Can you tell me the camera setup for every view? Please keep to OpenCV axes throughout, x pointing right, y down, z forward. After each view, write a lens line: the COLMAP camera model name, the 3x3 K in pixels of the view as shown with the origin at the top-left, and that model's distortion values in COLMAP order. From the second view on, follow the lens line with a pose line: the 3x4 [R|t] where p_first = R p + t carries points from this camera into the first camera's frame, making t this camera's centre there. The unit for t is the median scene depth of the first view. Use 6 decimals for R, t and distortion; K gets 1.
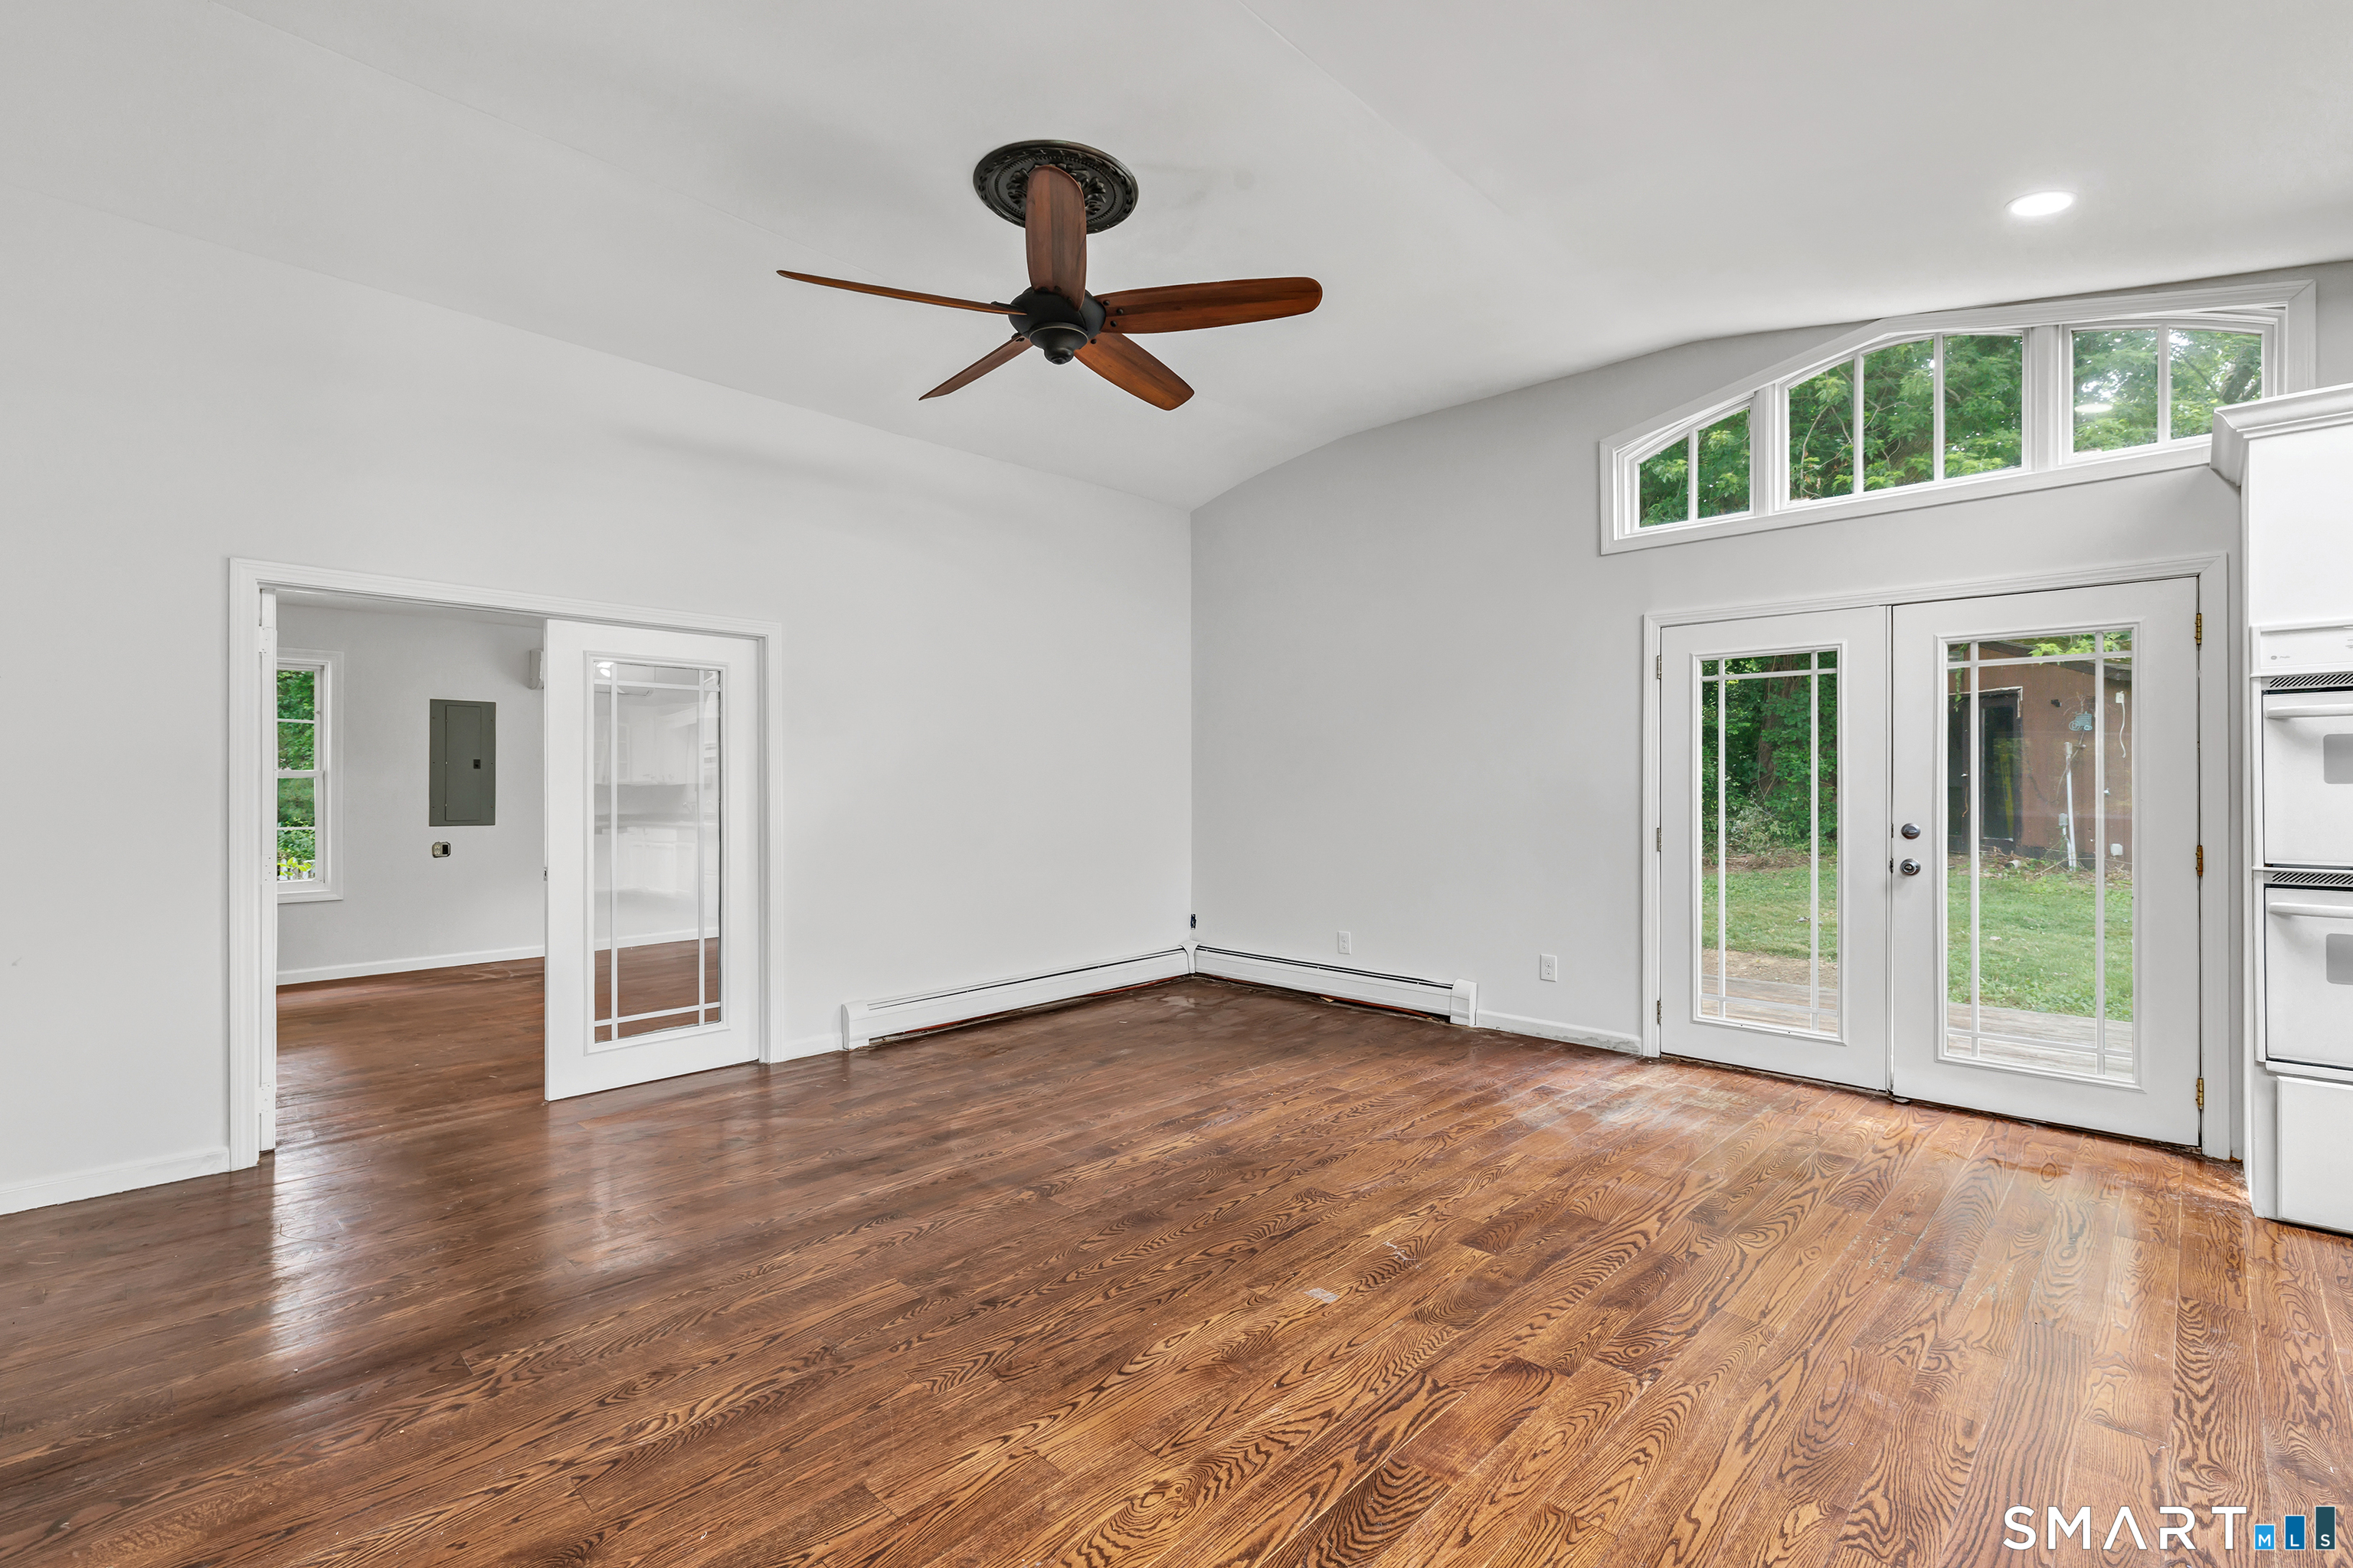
lens RADIAL K [[1047.1, 0, 1176.5], [0, 1047.1, 784.0], [0, 0, 1]] dist [0.002076, 0.000484]
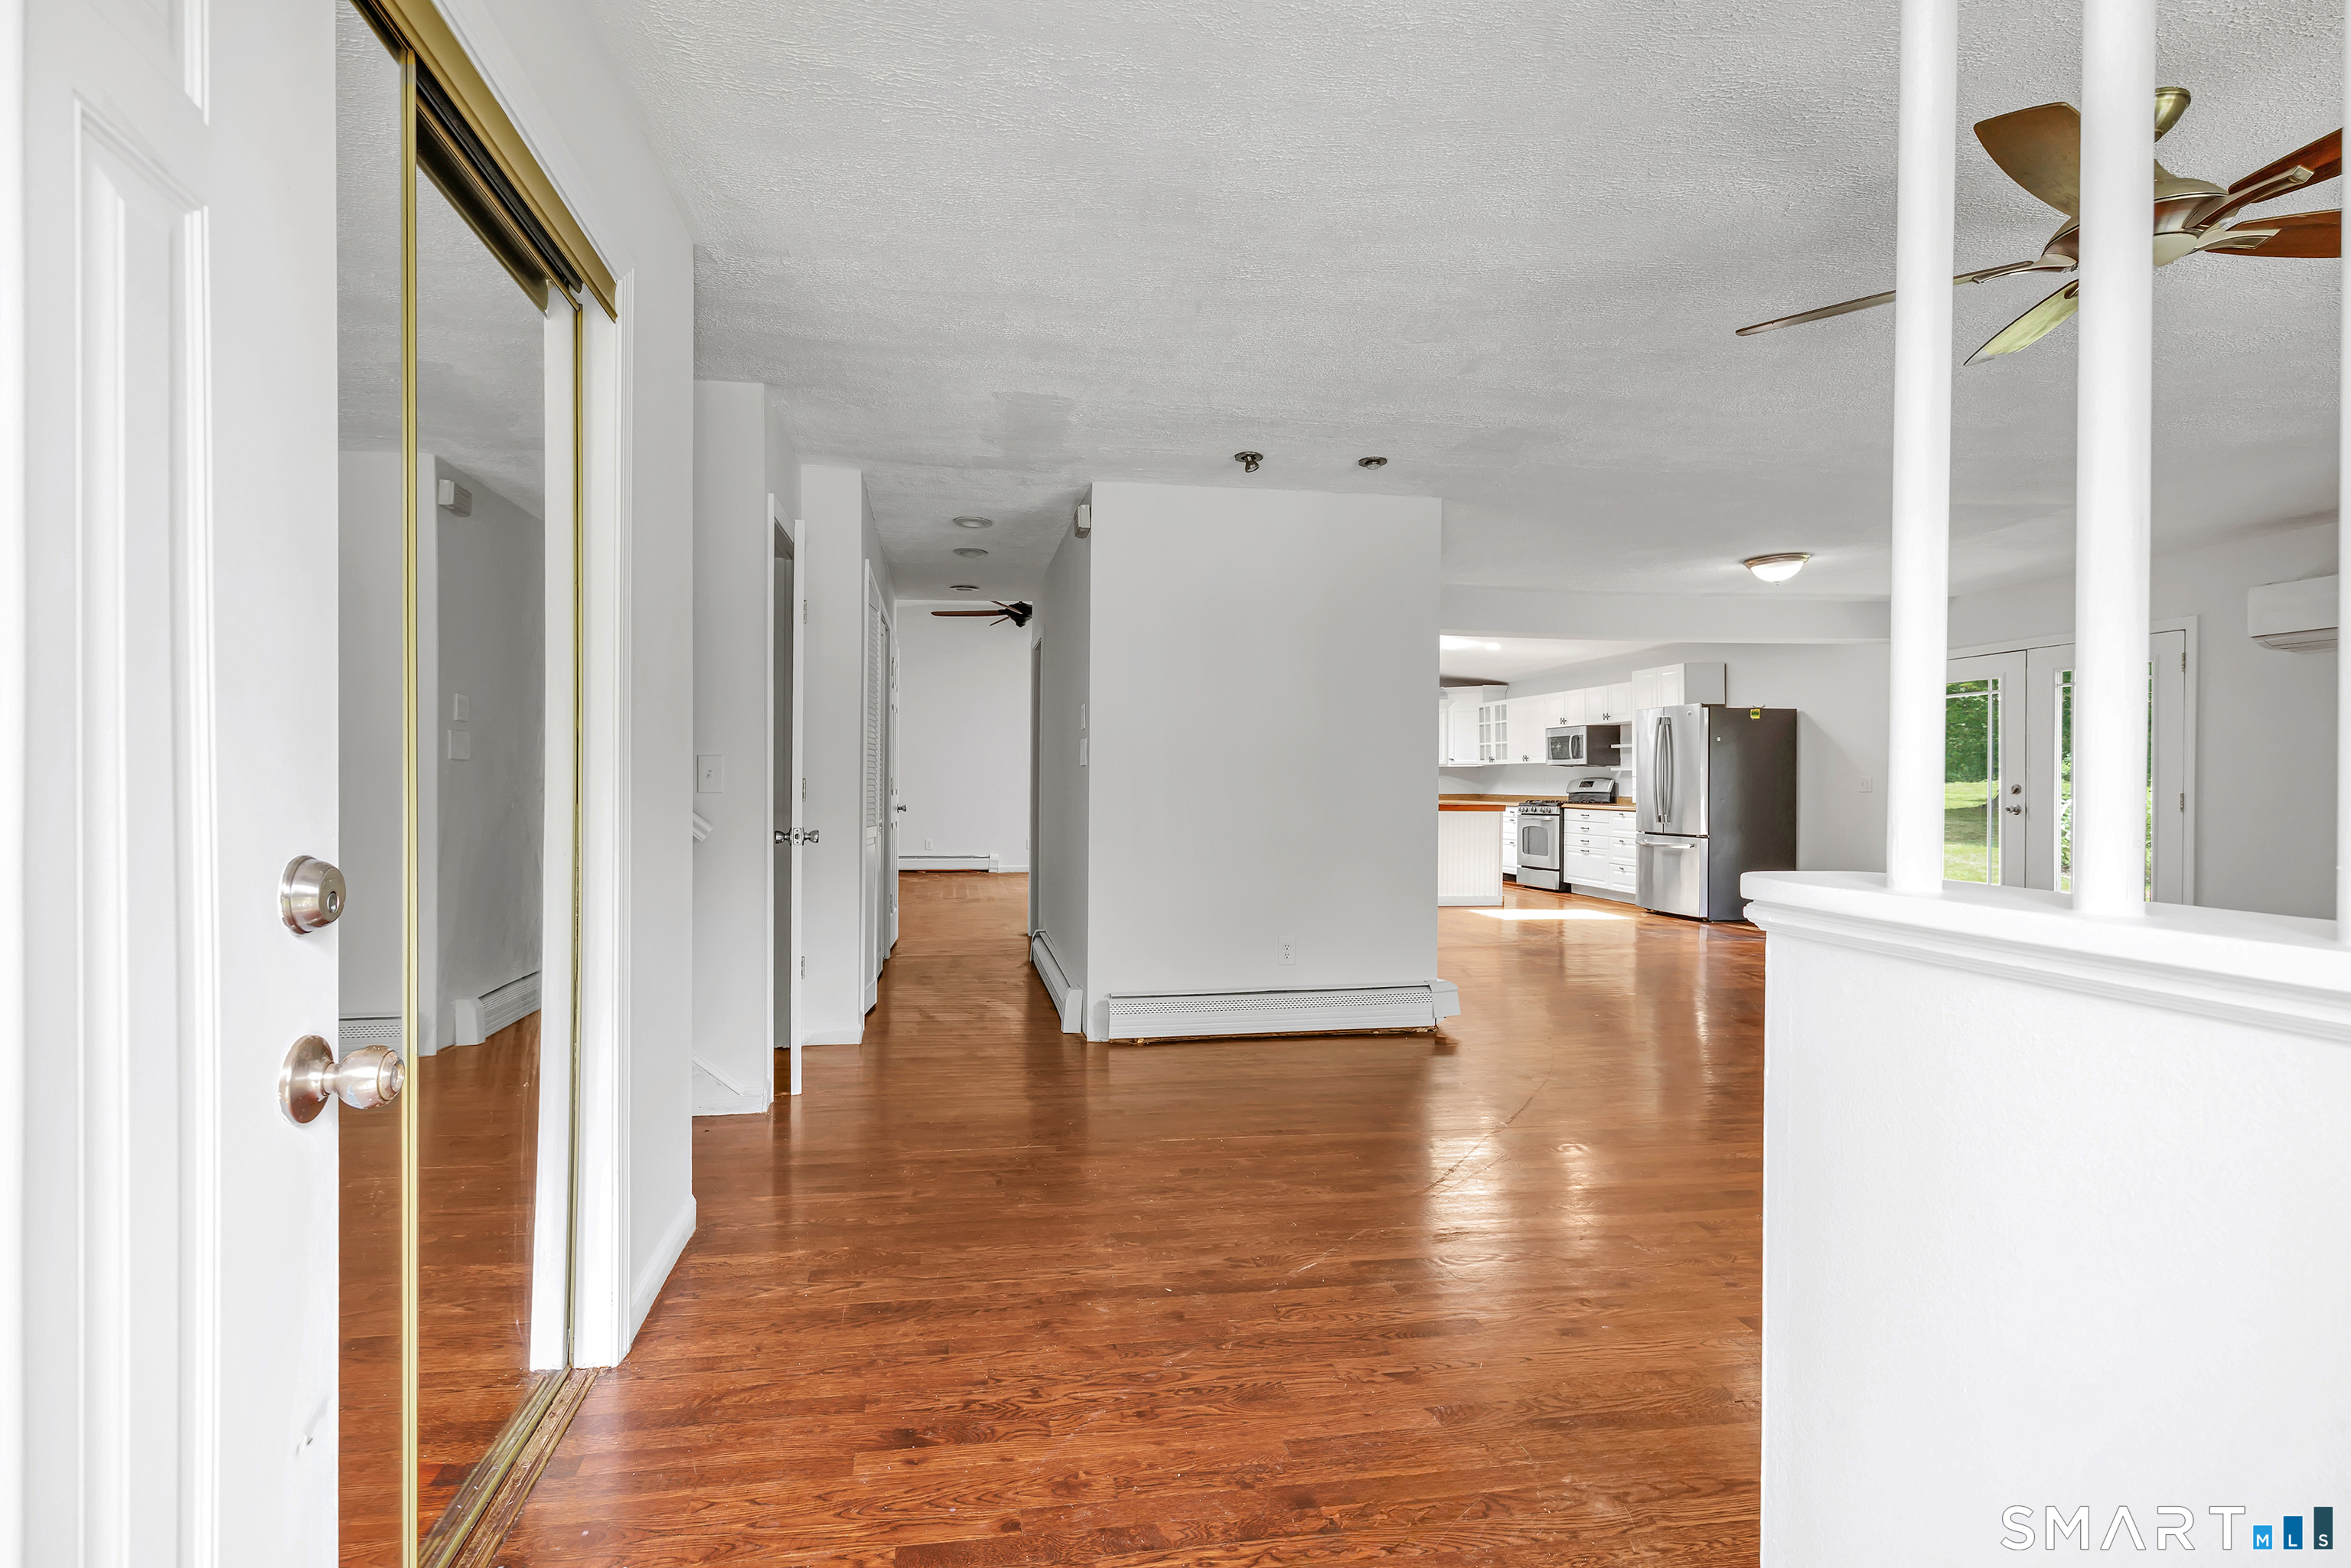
lens RADIAL K [[1080.4, 0, 1088.7], [0, 1080.4, 789.2], [0, 0, 1]] dist [-0.000788, -0.000176]
pose [[0.620850, -0.002945, 0.783924, -1.990957], [-0.006567, 0.999938, 0.008958, 0.027274], [-0.783902, -0.010710, 0.620792, -0.878110]]
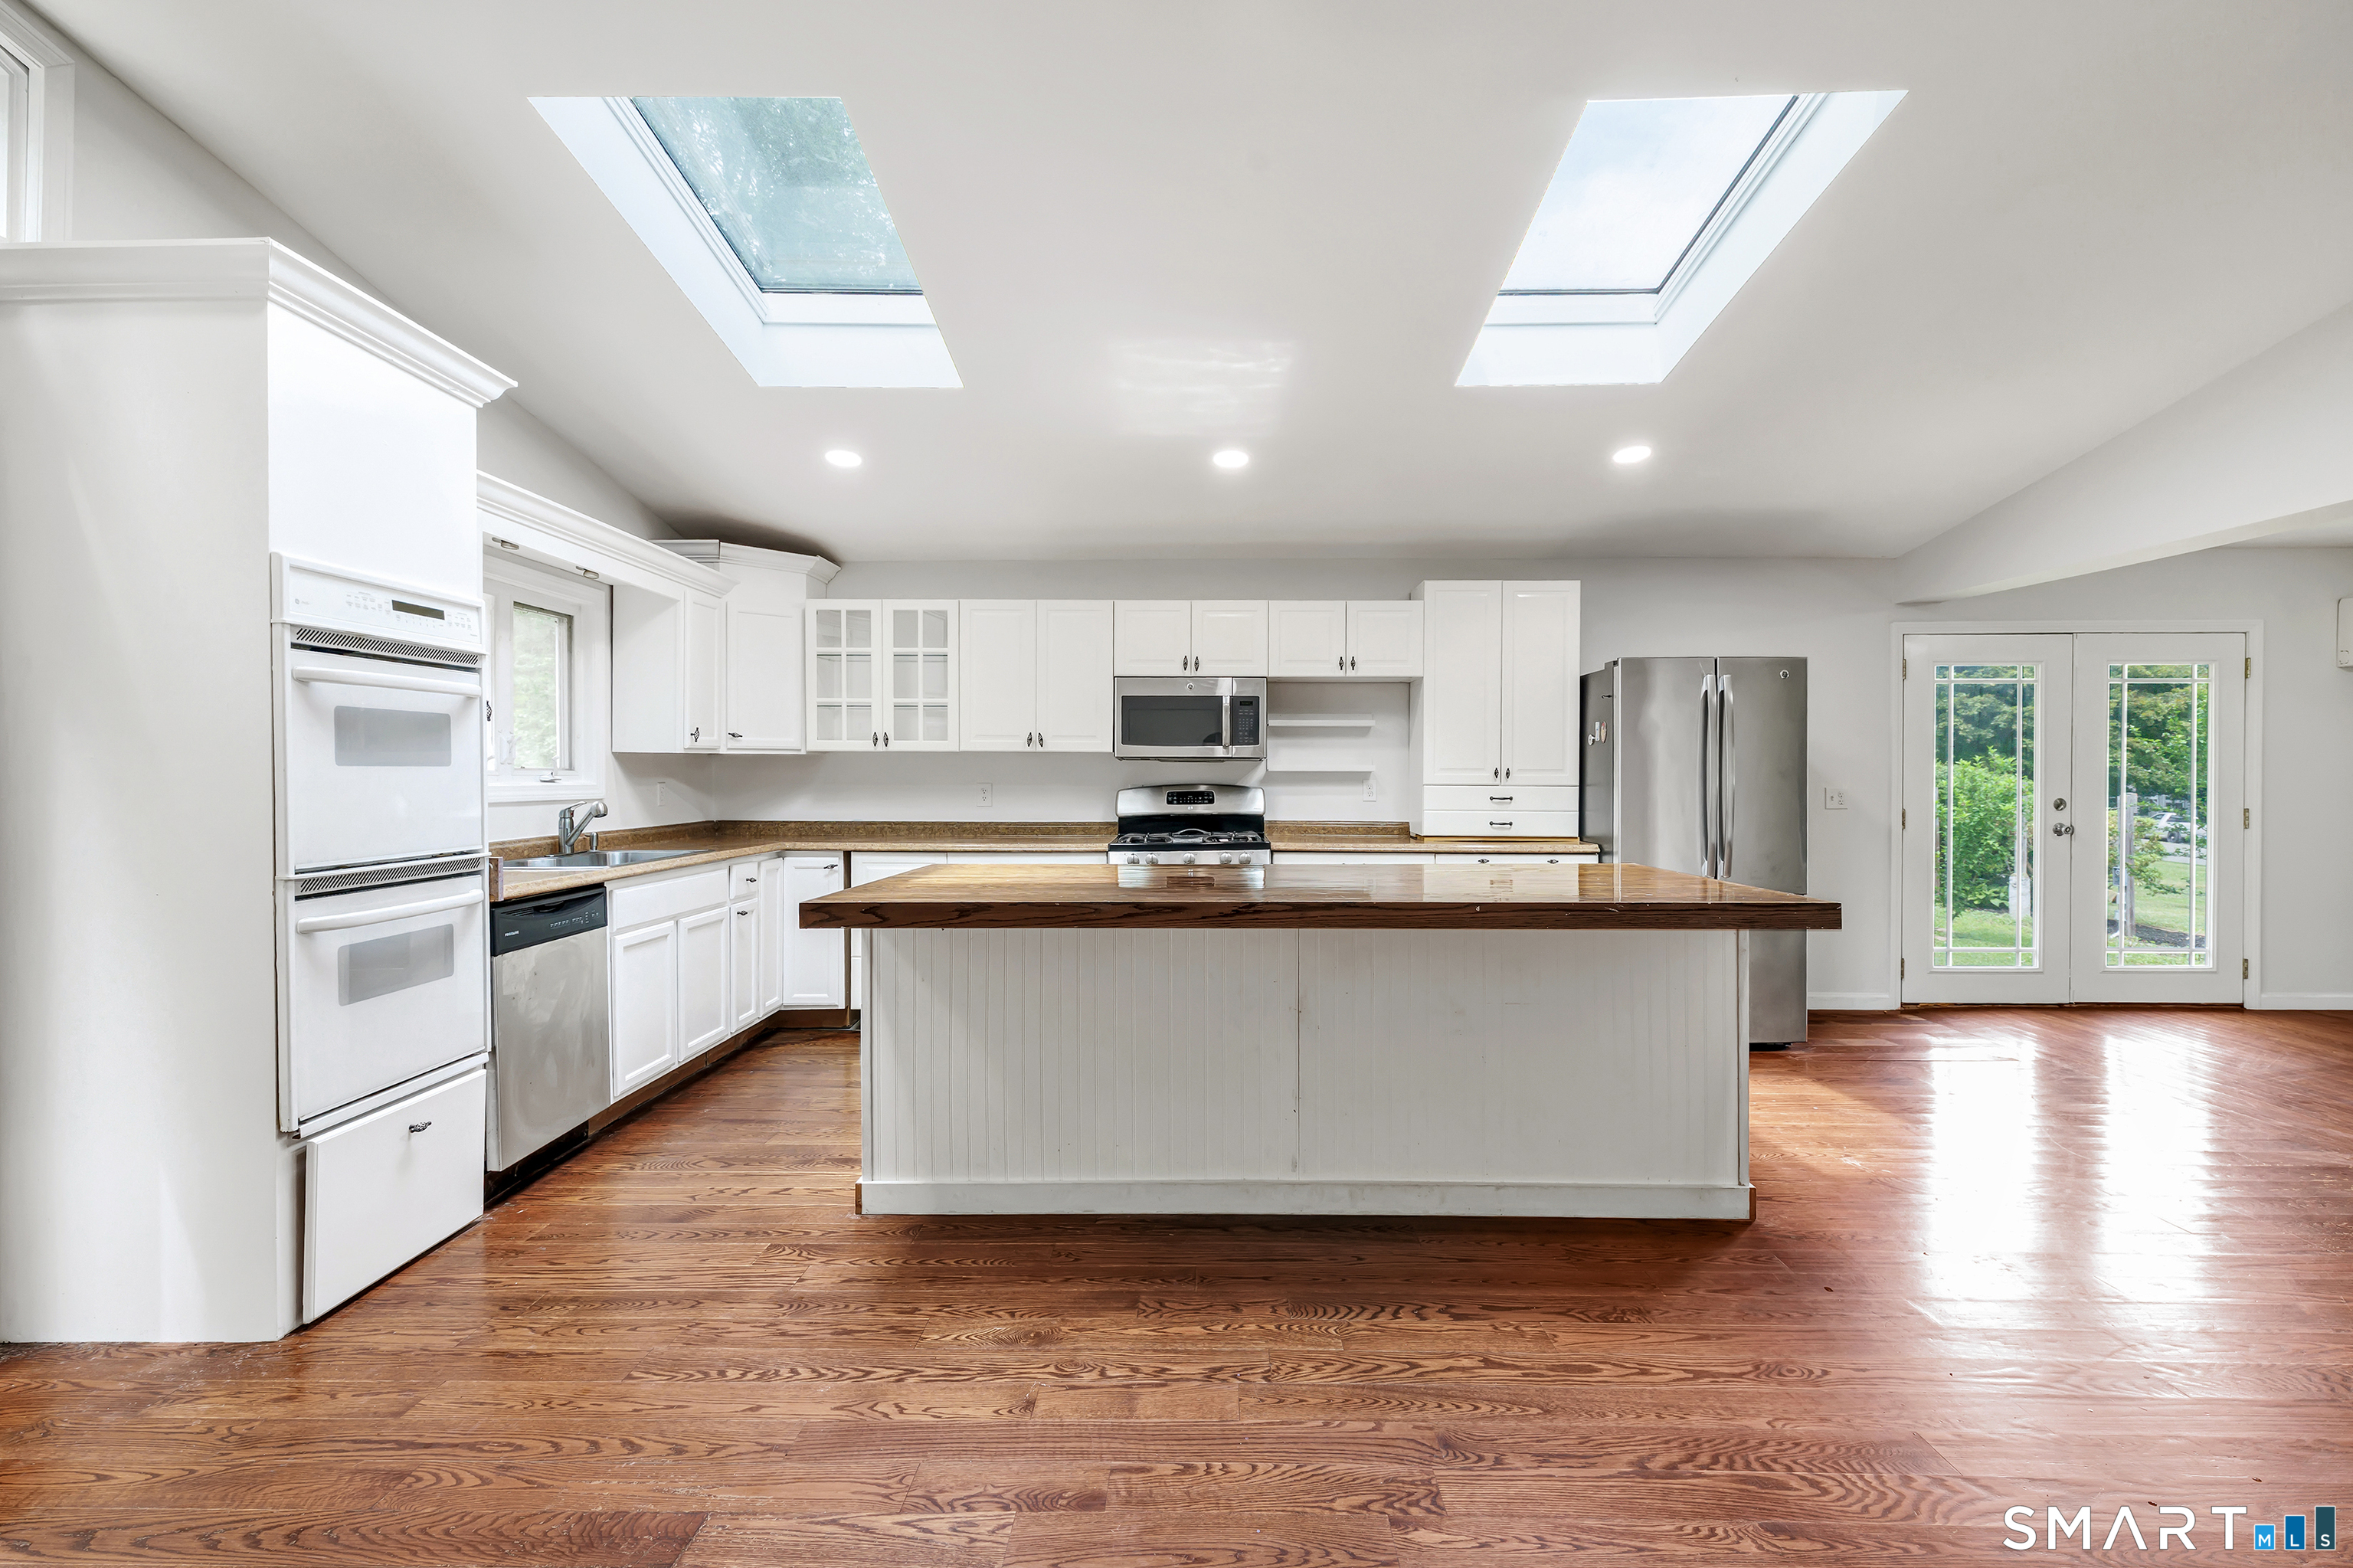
lens RADIAL K [[1068.8, 0, 1183.2], [0, 1068.8, 785.2], [0, 0, 1]] dist [-0.001397, -0.000147]
pose [[-0.684237, -0.010734, 0.729181, 0.023698], [-0.005452, 0.999939, 0.009604, 0.002621], [-0.729240, 0.002596, -0.684253, 0.776647]]
